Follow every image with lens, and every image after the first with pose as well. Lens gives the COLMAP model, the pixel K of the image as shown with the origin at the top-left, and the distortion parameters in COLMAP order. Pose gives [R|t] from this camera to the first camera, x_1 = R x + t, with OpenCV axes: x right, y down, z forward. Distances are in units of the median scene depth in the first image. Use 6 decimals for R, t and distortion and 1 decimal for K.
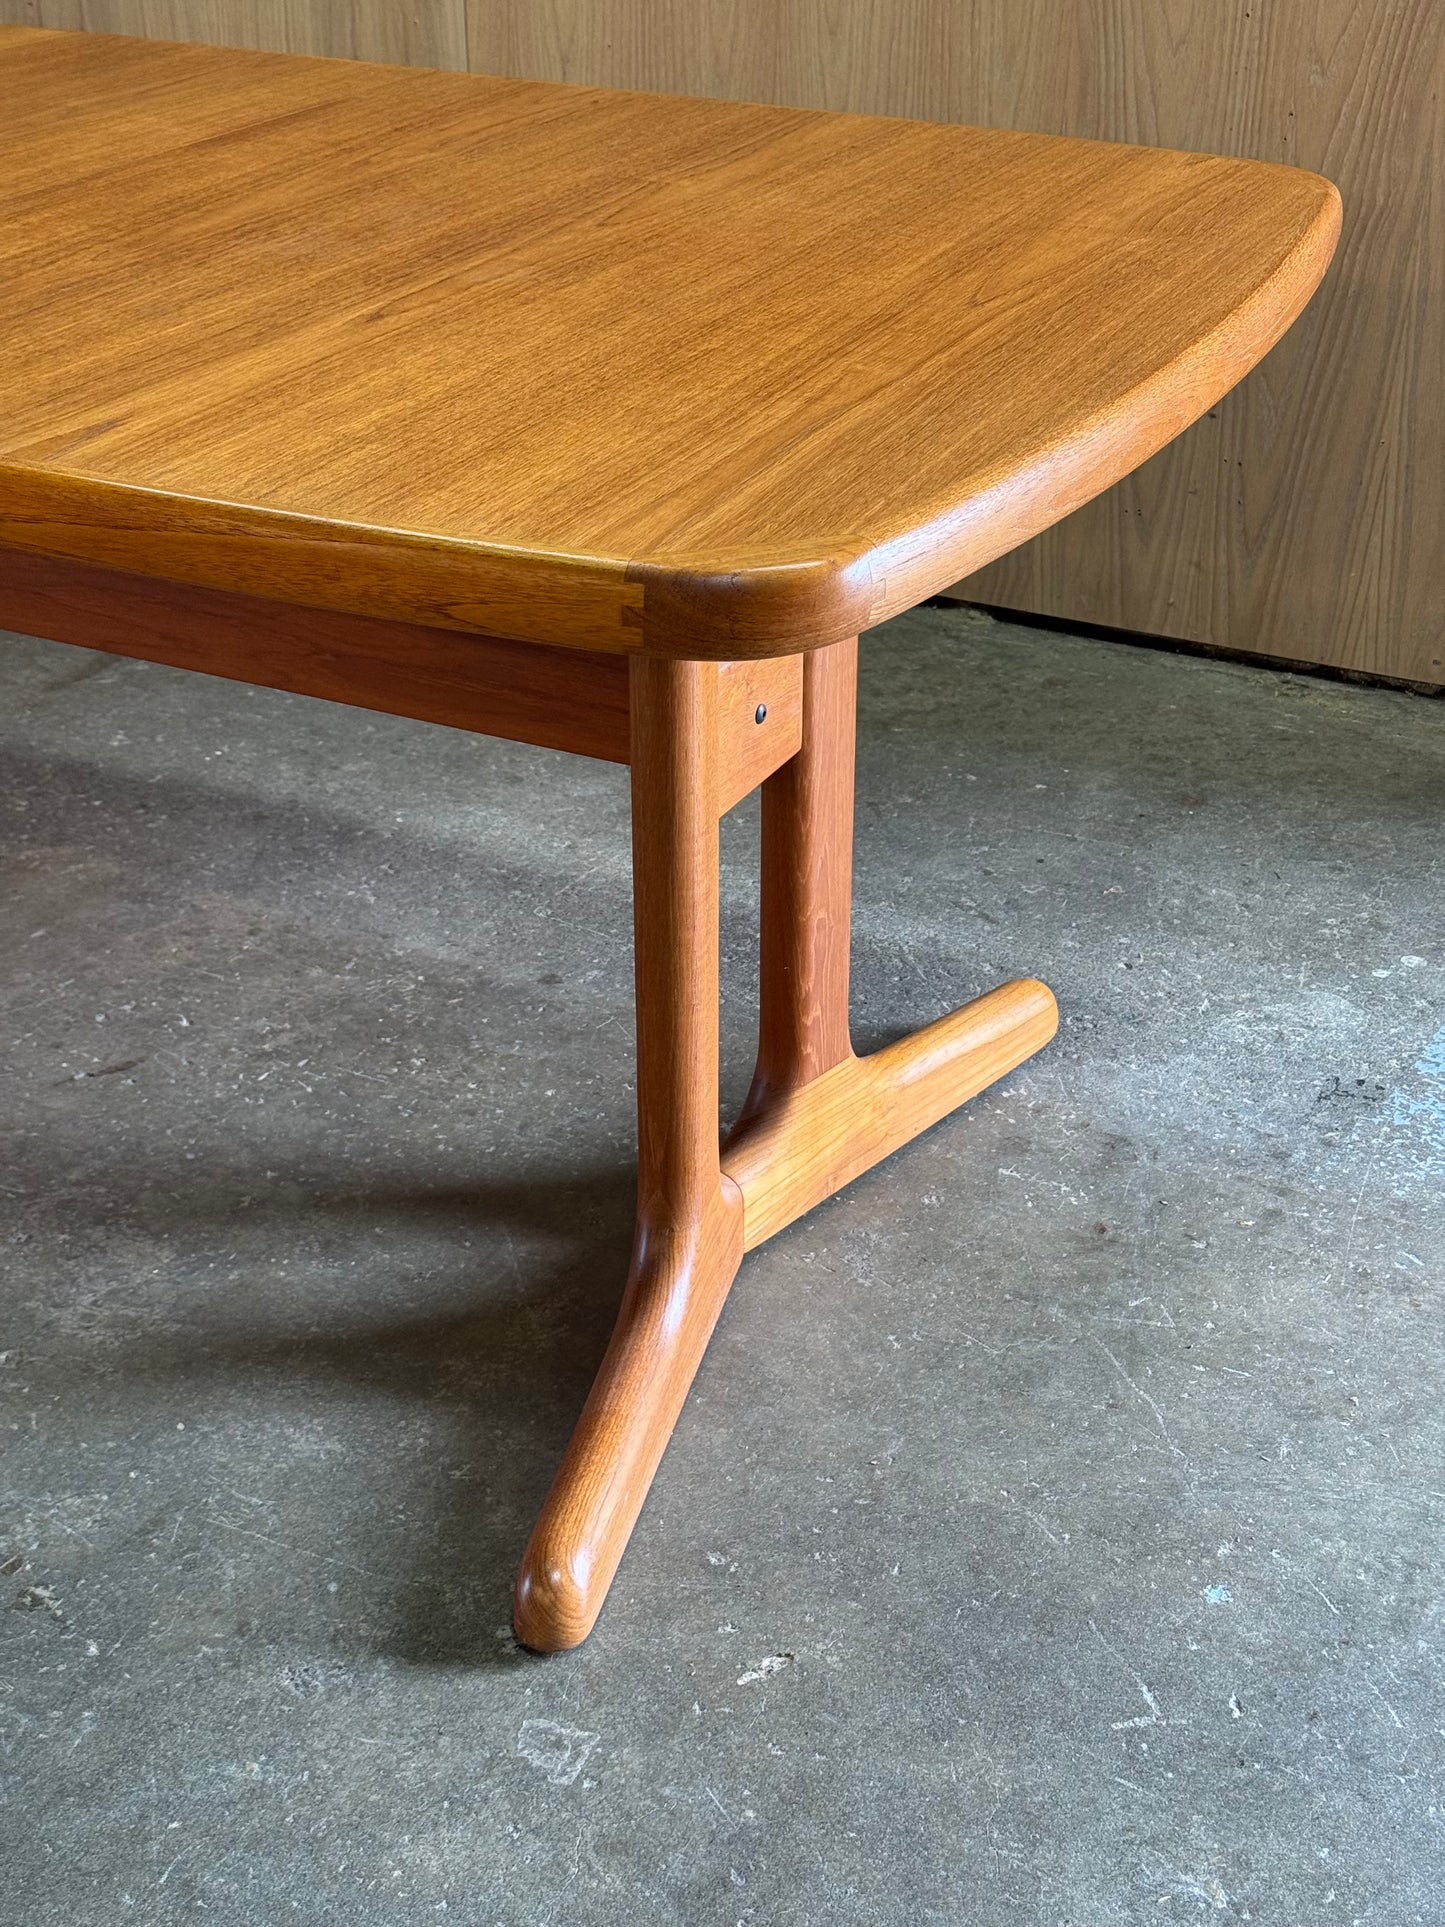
lens RADIAL K [[2657.6, 0, 732.4], [0, 2657.6, 968.6], [0, 0, 1]] dist [0.200859, -0.428641]
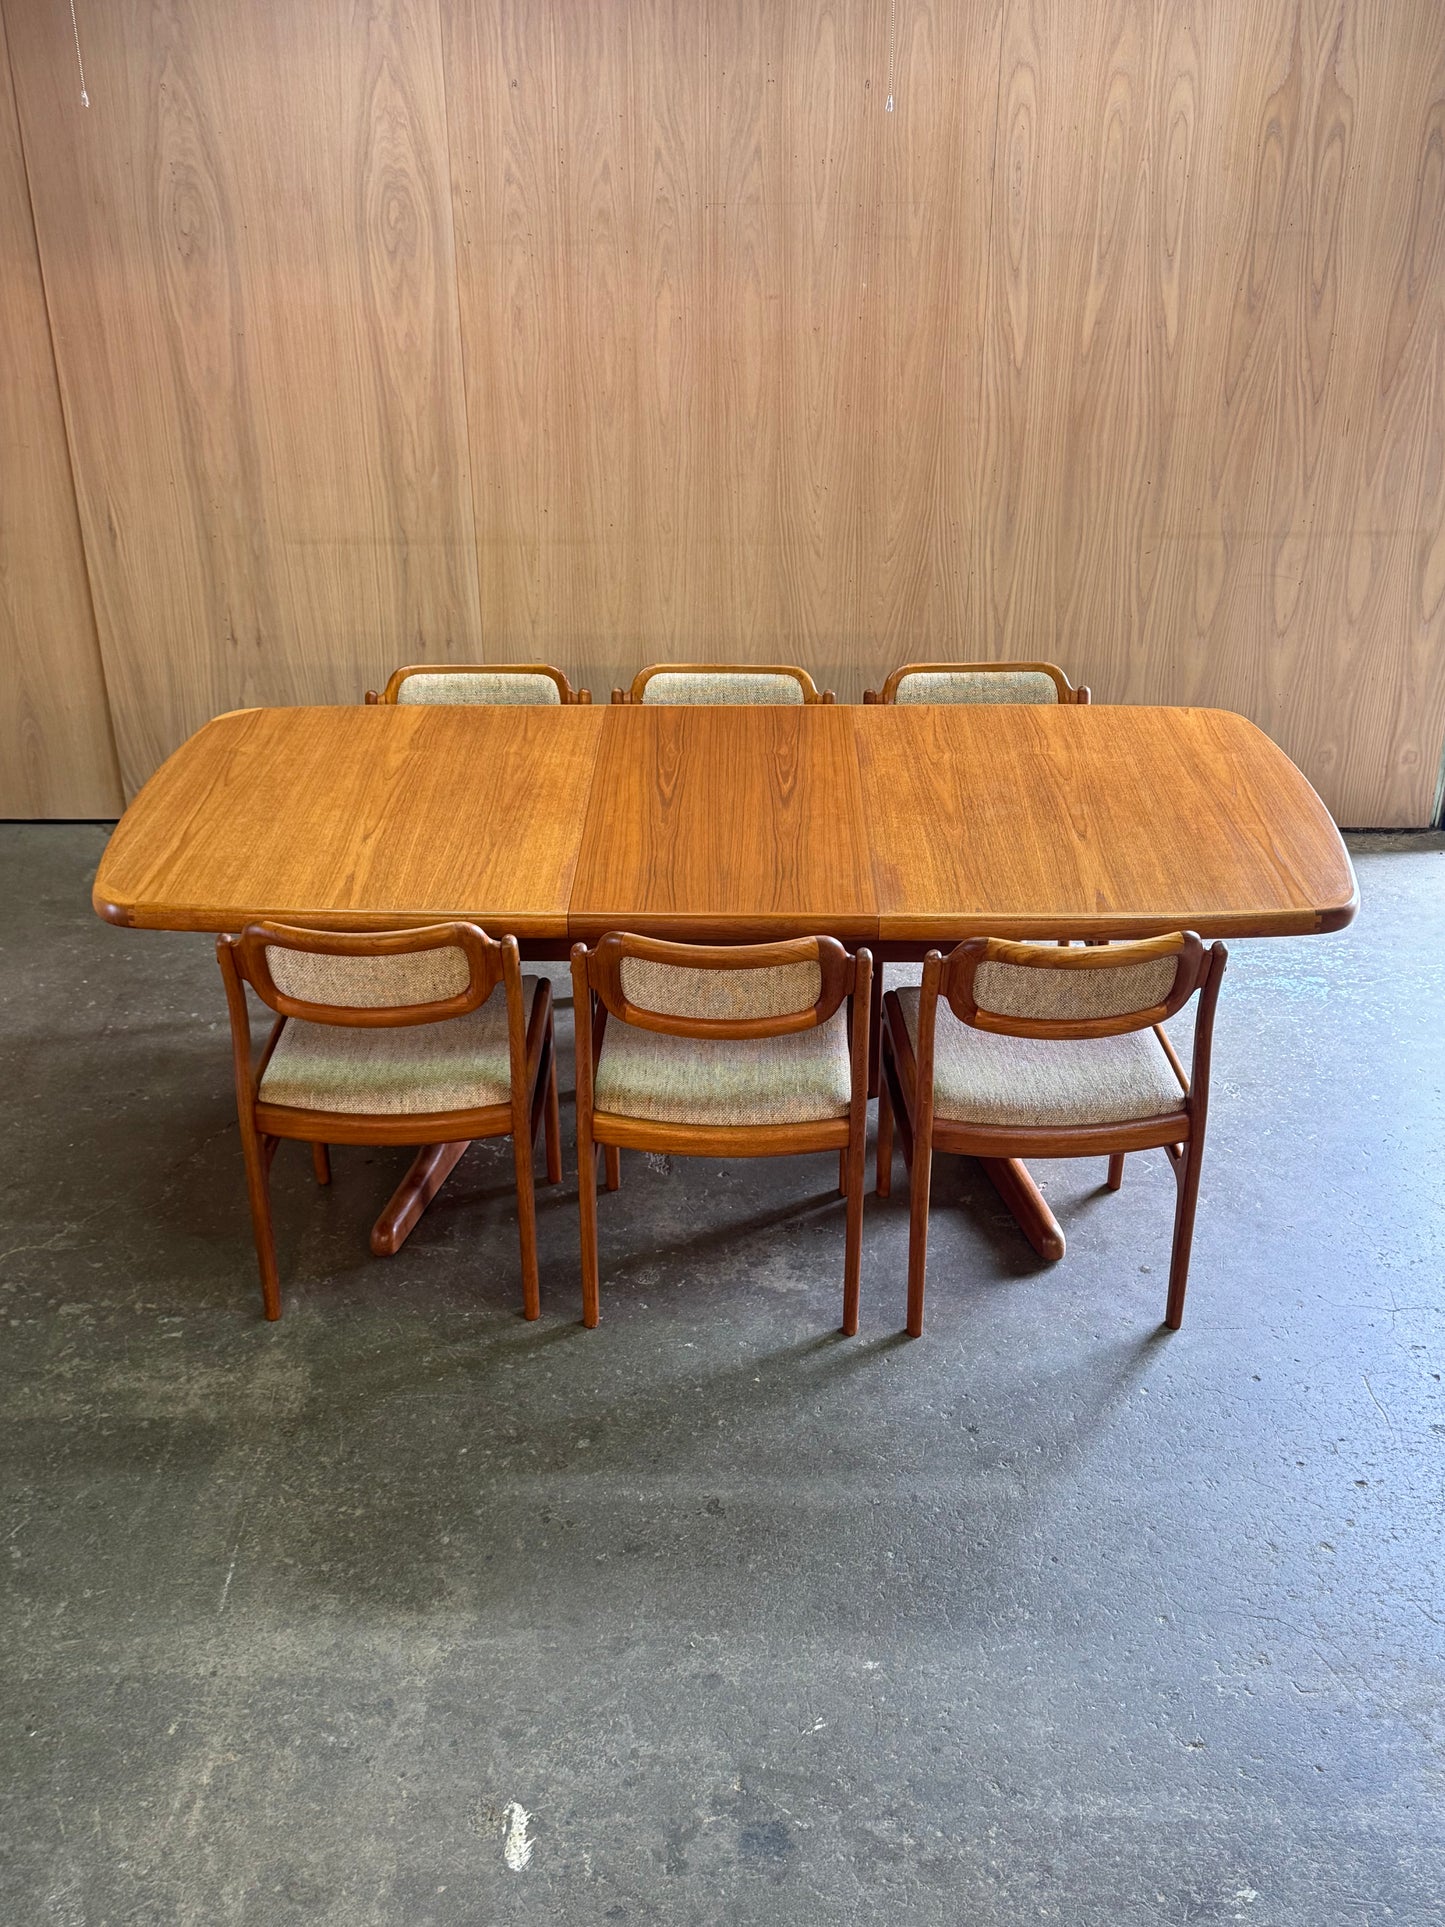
lens RADIAL K [[1944.6, 0, 724.6], [0, 1944.6, 964.2], [0, 0, 1]] dist [0.201170, -0.448468]
pose [[0.896936, -0.211016, 0.388558, -0.995015], [0.217727, 0.975629, 0.027244, -0.119658], [-0.384837, 0.060164, 0.921021, -0.854607]]
